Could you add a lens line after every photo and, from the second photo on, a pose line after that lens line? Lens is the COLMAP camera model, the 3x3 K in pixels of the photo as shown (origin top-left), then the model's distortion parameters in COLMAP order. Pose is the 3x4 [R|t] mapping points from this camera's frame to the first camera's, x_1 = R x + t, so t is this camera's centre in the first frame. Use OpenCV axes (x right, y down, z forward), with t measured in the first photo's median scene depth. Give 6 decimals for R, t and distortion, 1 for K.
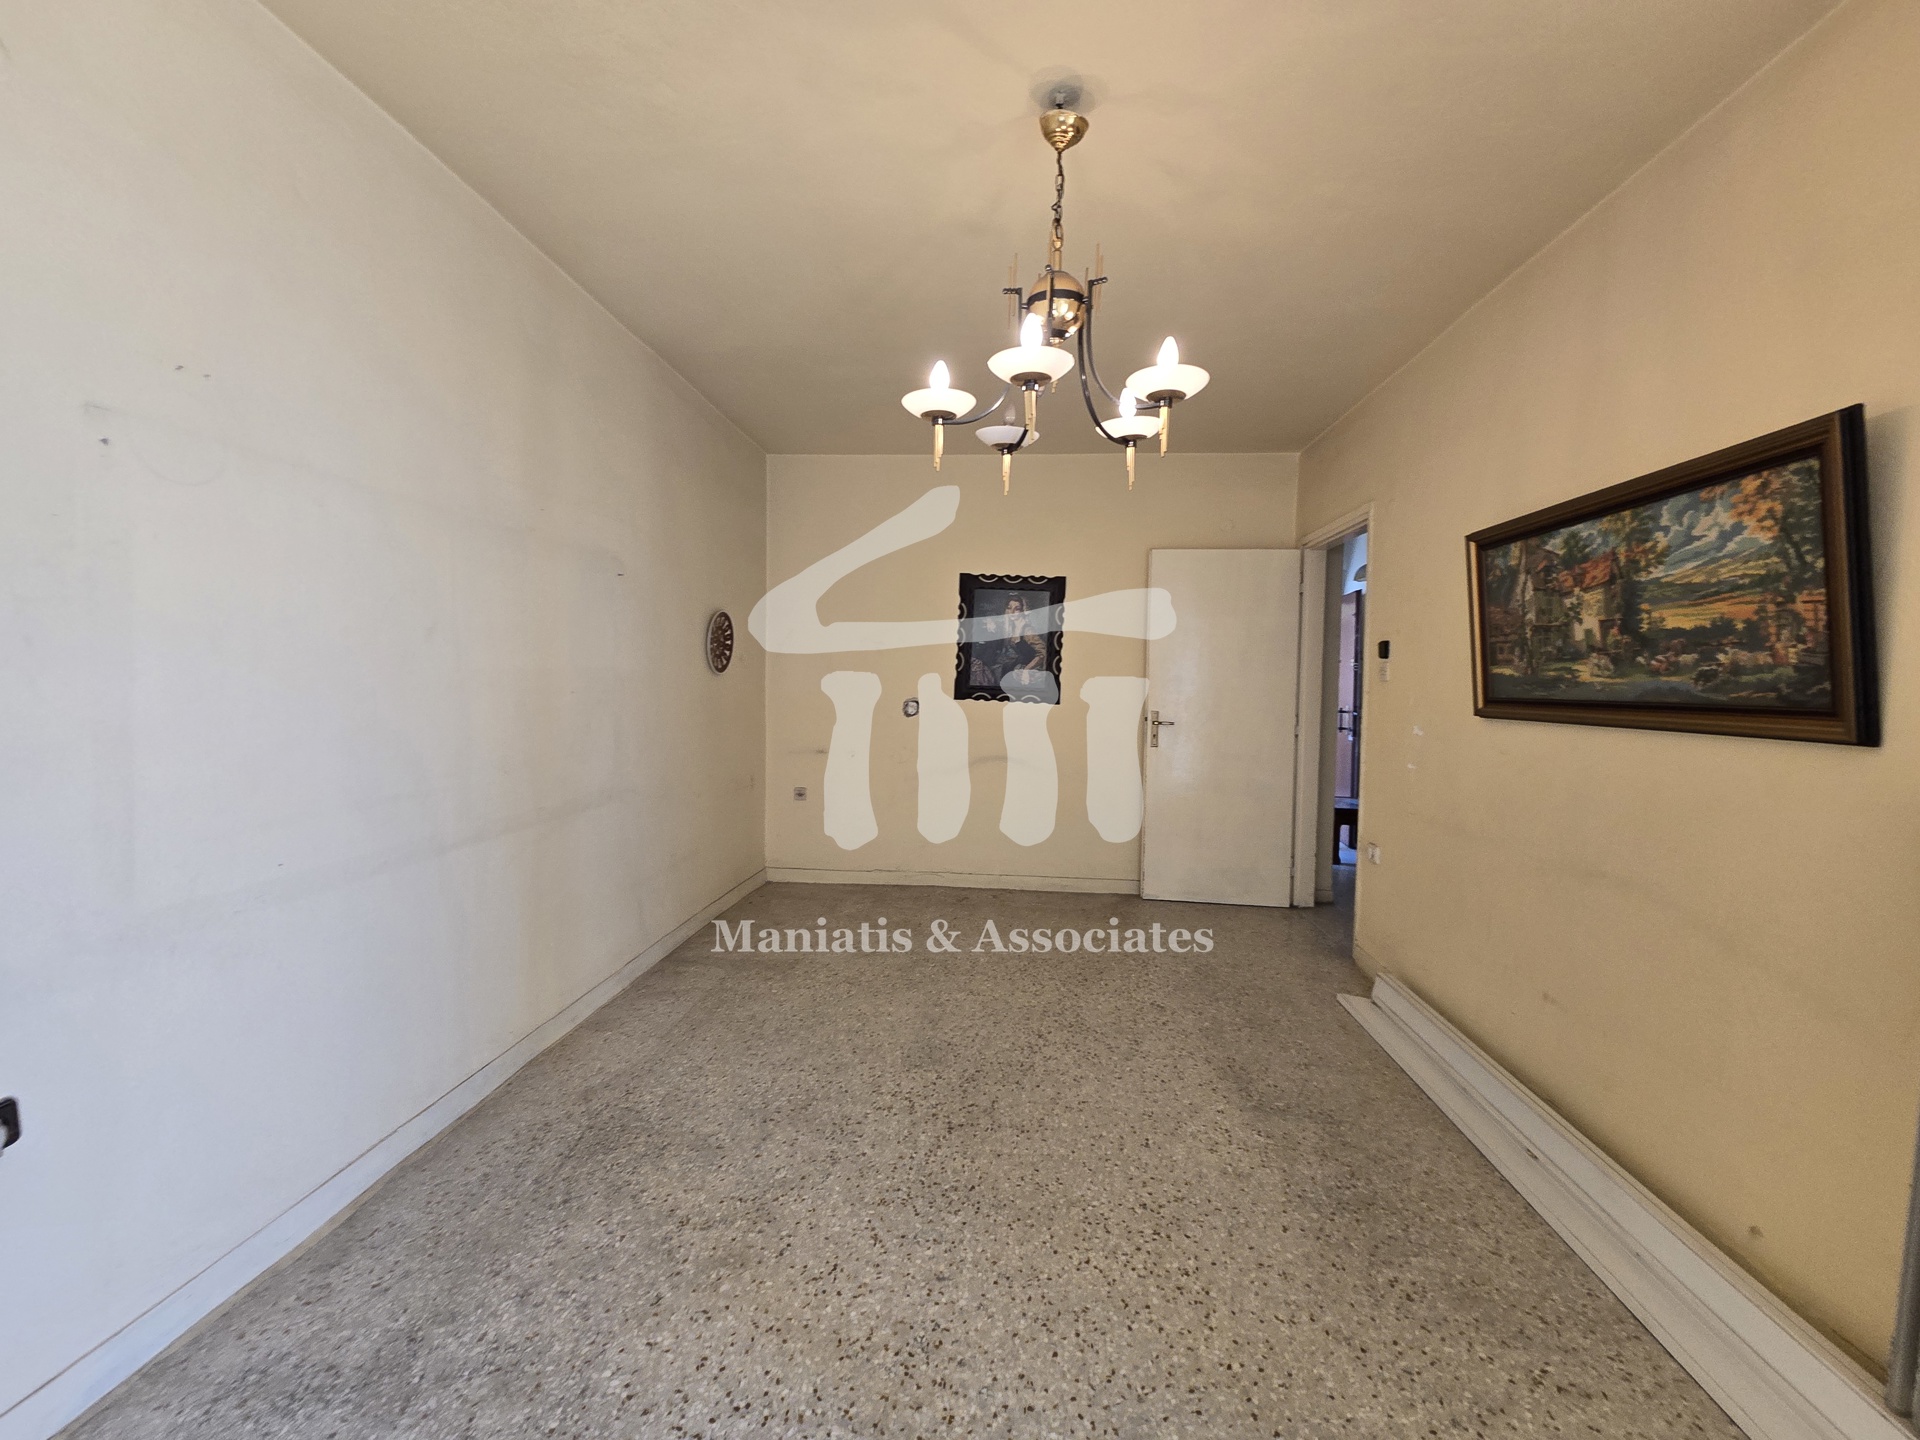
lens RADIAL K [[779.9, 0, 957.6], [0, 779.9, 721.4], [0, 0, 1]] dist [0.001046, -0.001034]
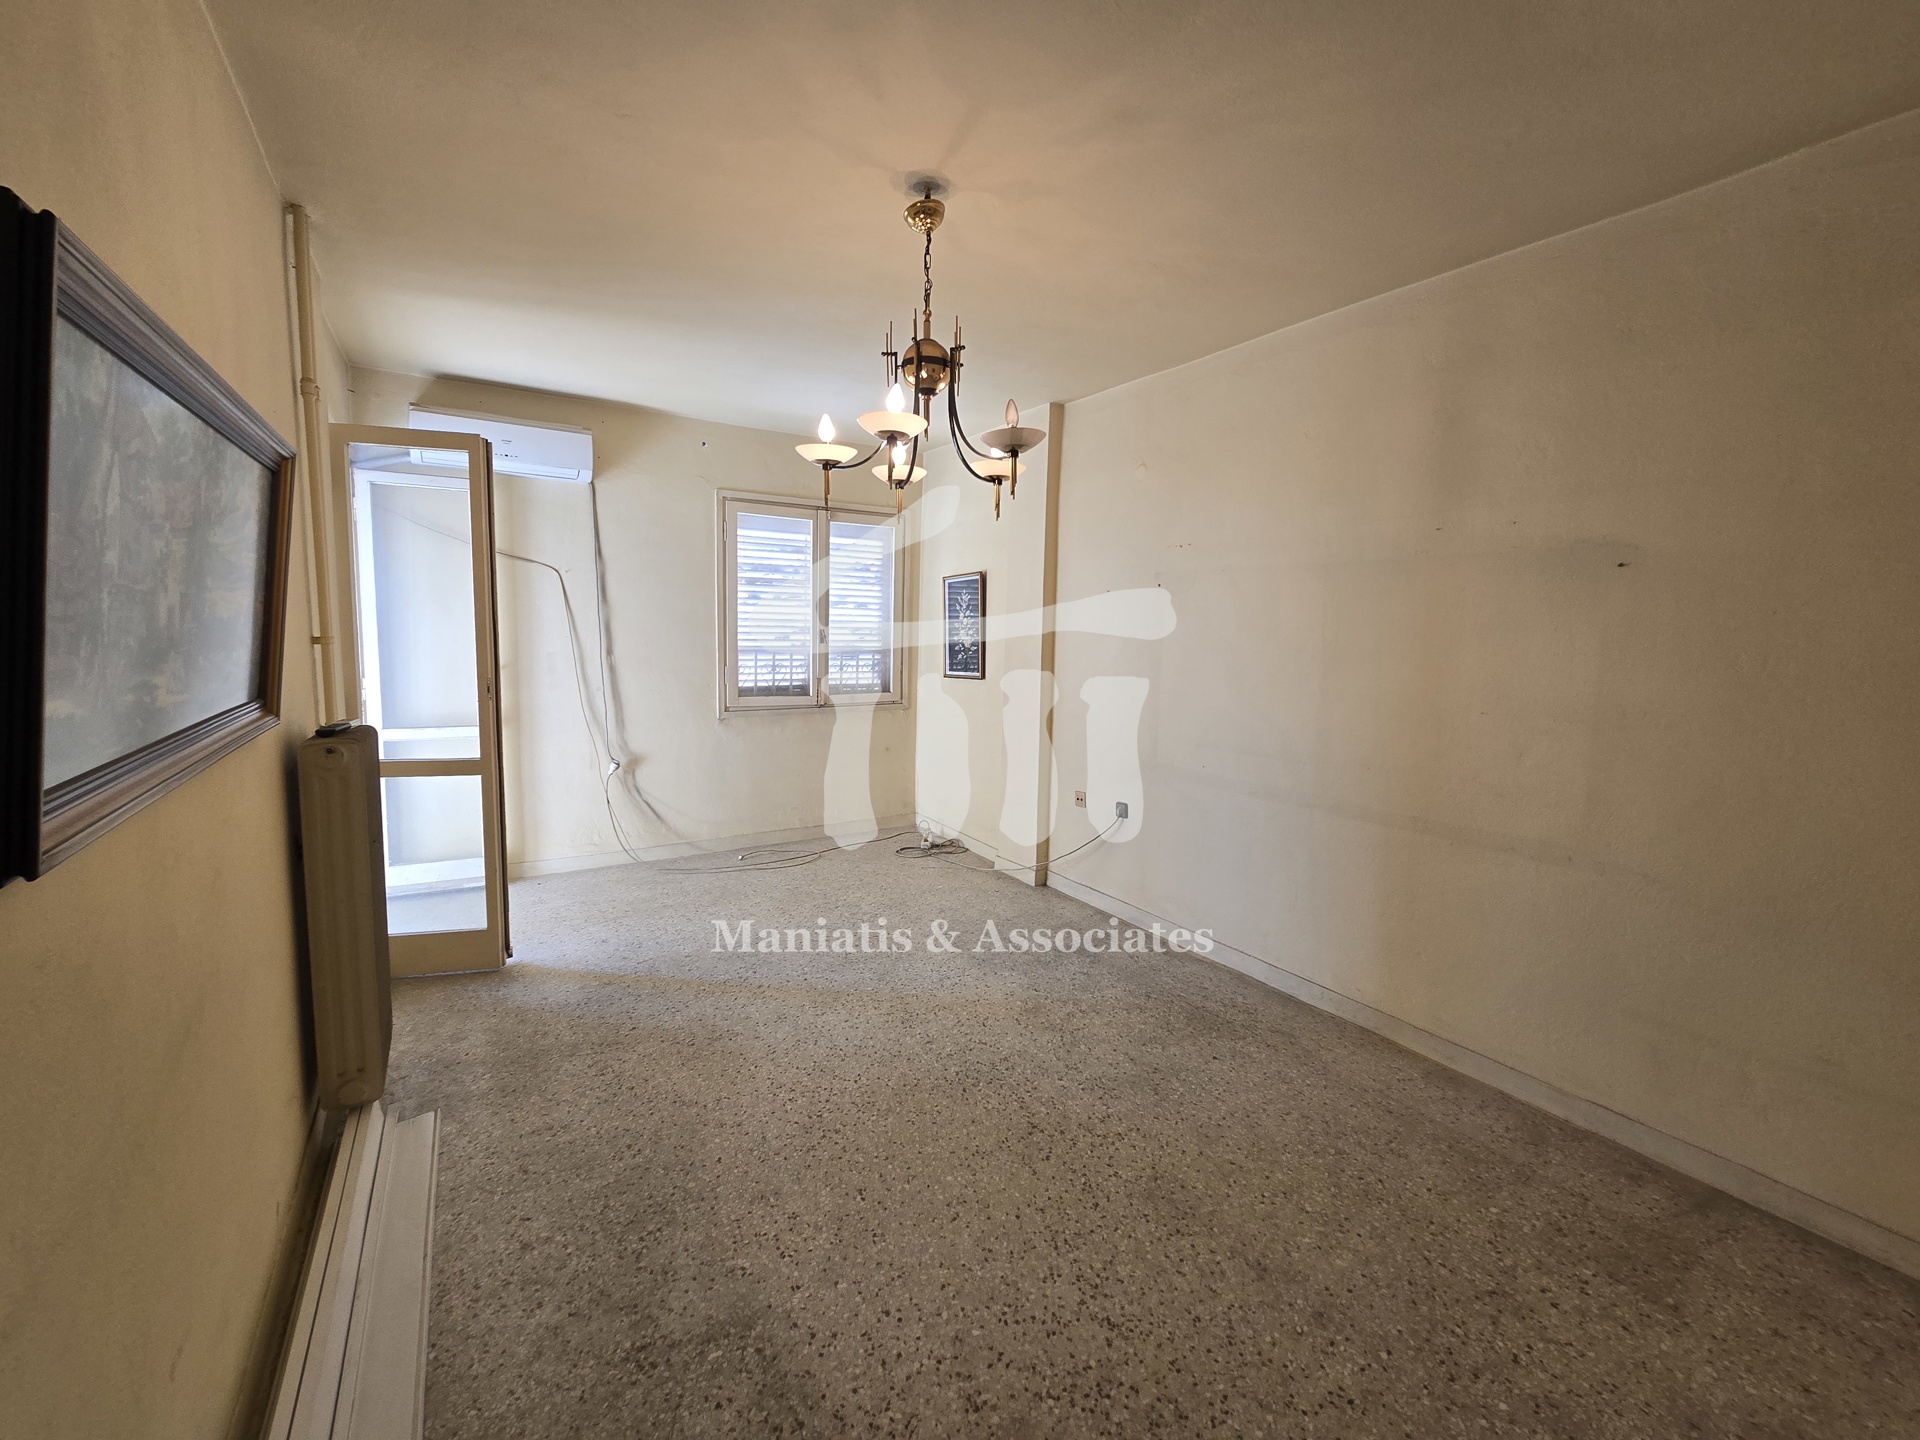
lens RADIAL K [[779.3, 0, 959.2], [0, 779.3, 721.4], [0, 0, 1]] dist [-0.001939, 0.001076]
pose [[-0.794682, 0.035764, -0.605972, 0.653628], [-0.071836, 0.985707, 0.152383, -0.146122], [0.602761, 0.164626, -0.780755, 1.614062]]
